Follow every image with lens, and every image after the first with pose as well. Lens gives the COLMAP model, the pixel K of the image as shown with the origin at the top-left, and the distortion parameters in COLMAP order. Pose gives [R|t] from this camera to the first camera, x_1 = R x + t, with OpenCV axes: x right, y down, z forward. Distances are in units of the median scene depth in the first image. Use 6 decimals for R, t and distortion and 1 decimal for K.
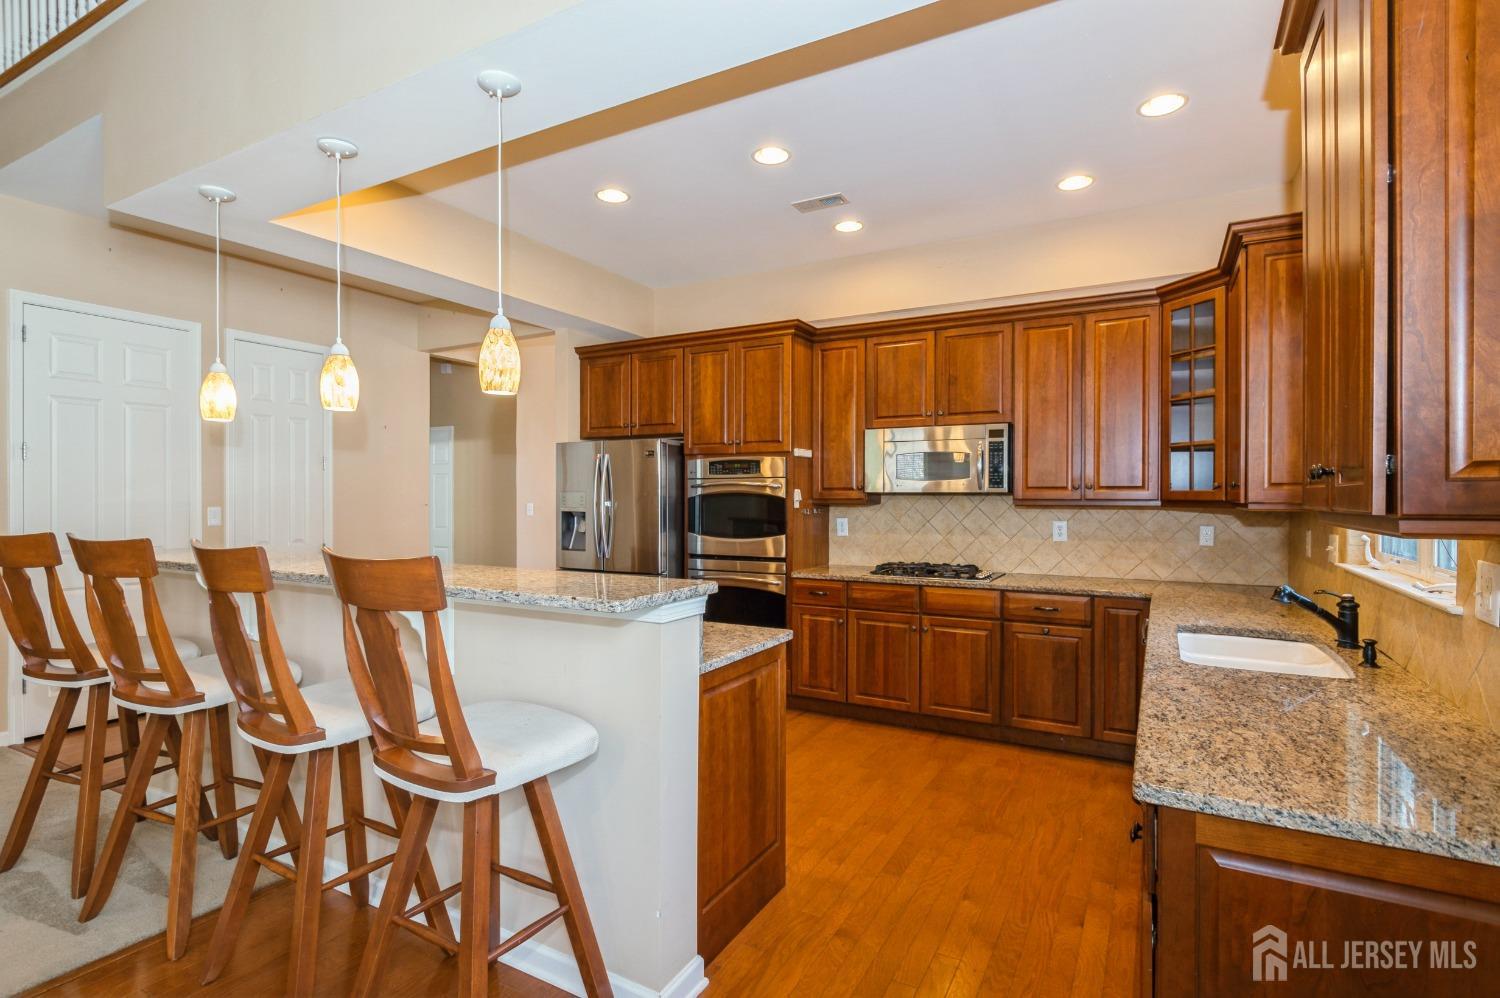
lens RADIAL K [[730.4, 0, 760.0], [0, 730.4, 498.3], [0, 0, 1]] dist [0.006255, 0.000383]
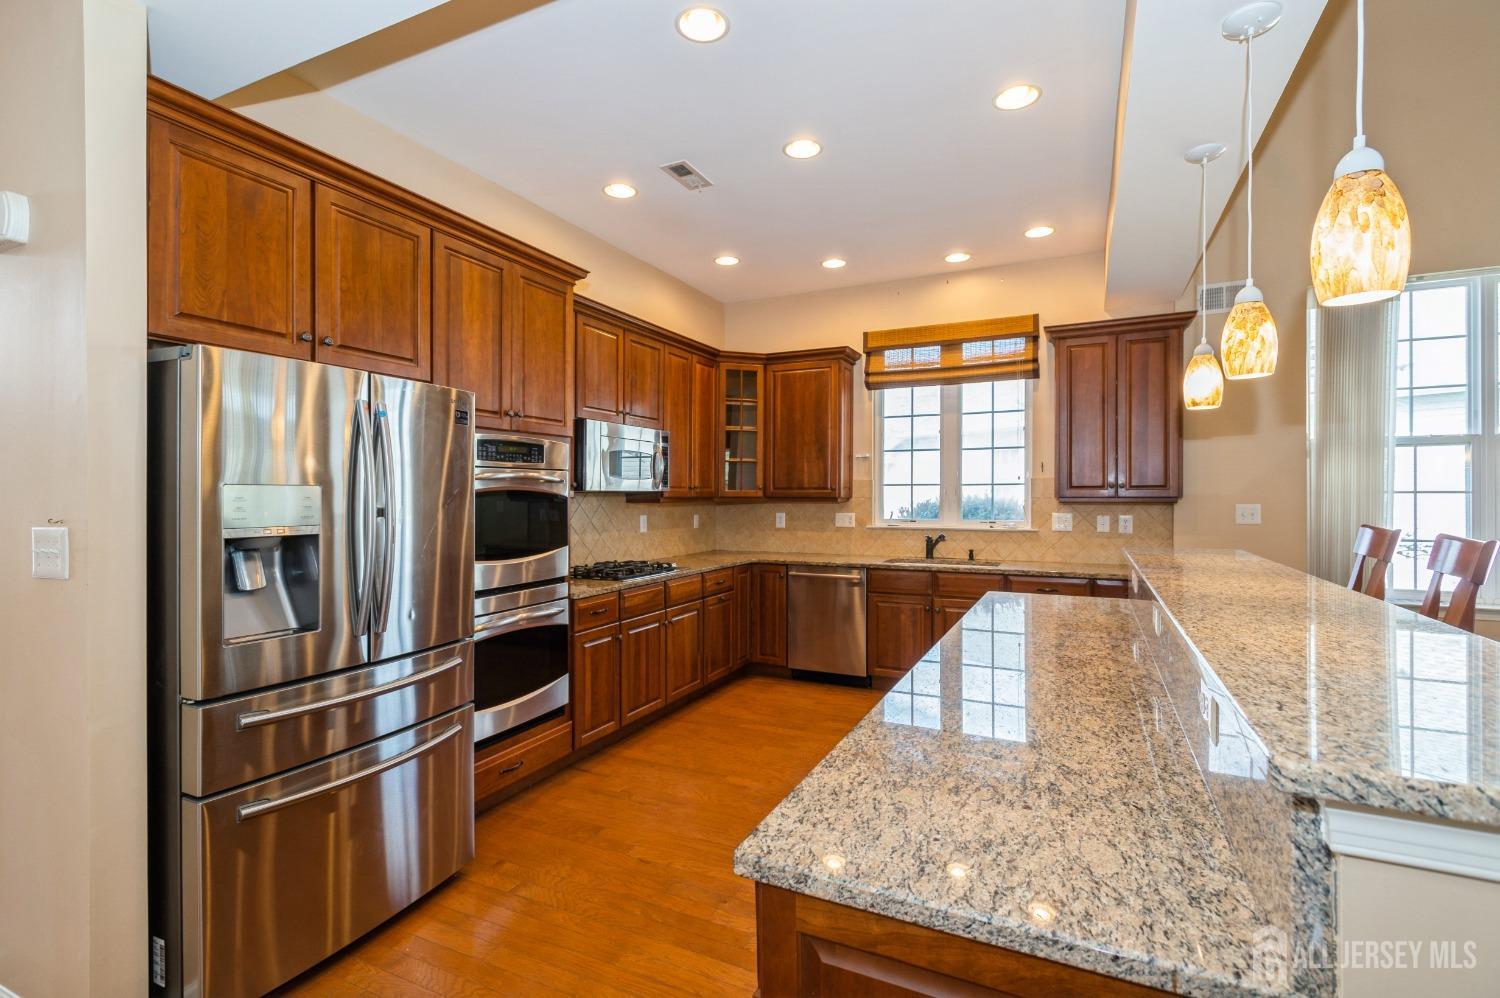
lens RADIAL K [[700.5, 0, 745.9], [0, 700.5, 494.6], [0, 0, 1]] dist [0.014082, -0.003617]
pose [[-0.046616, -0.001003, 0.998912, -0.705296], [0.001006, 0.999999, 0.001051, -0.003663], [-0.998912, 0.001054, -0.046615, 0.847228]]
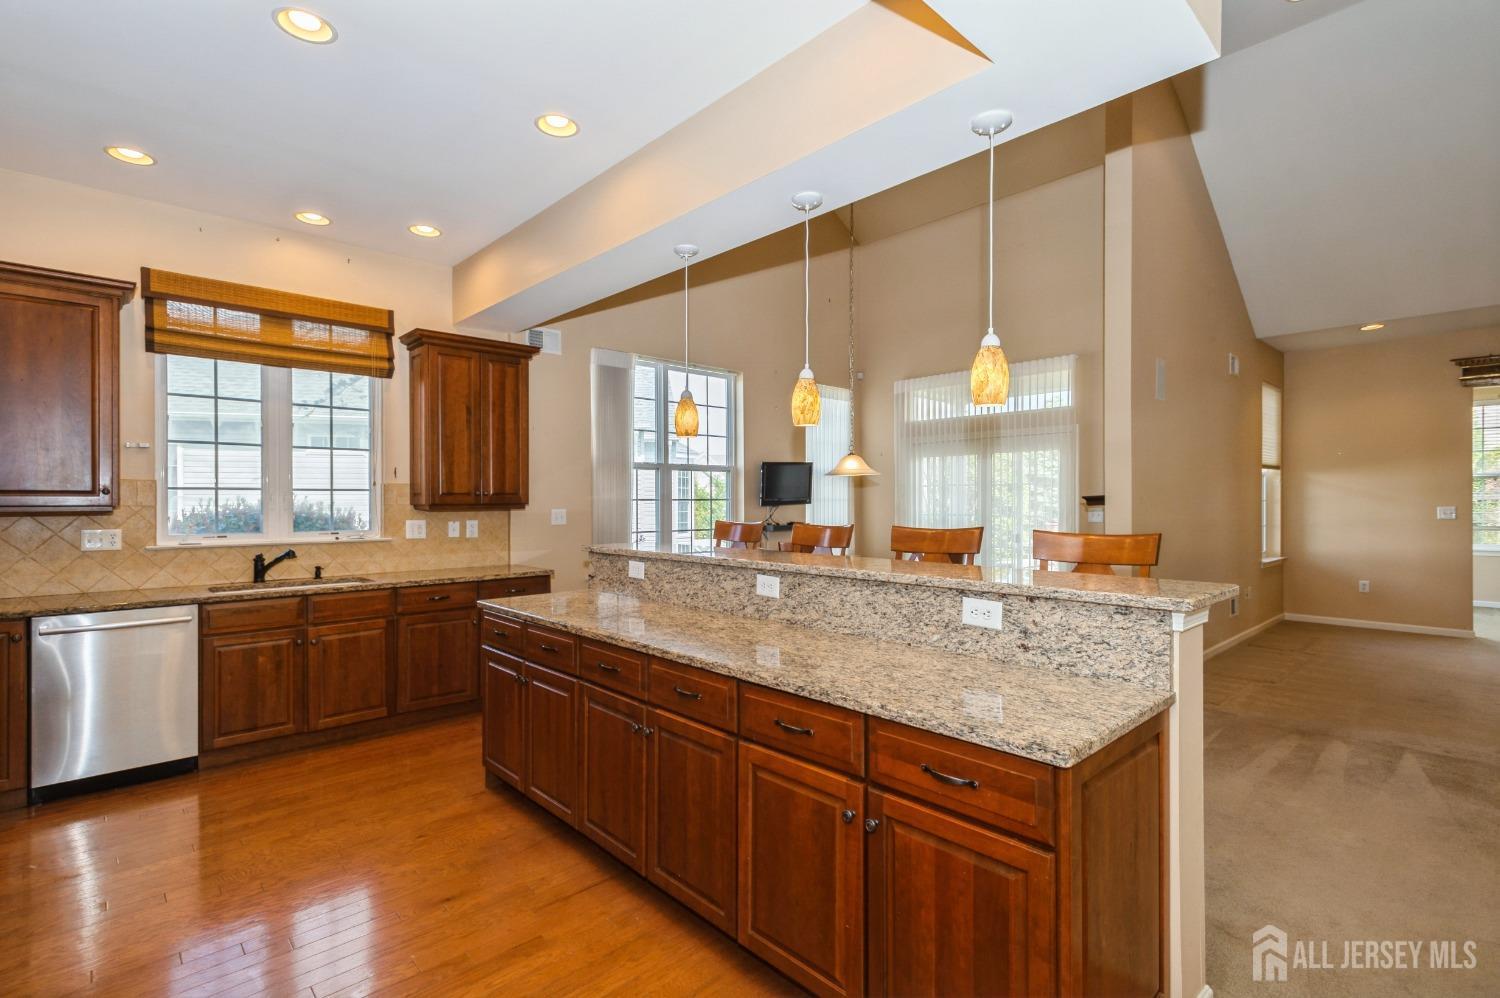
lens RADIAL K [[700.5, 0, 752.9], [0, 700.5, 504.0], [0, 0, 1]] dist [0.014082, -0.003617]
pose [[-0.952543, -0.000910, 0.304403, -0.461814], [0.000754, 0.999985, 0.005349, -0.003479], [-0.304403, 0.005325, -0.952528, 1.160836]]
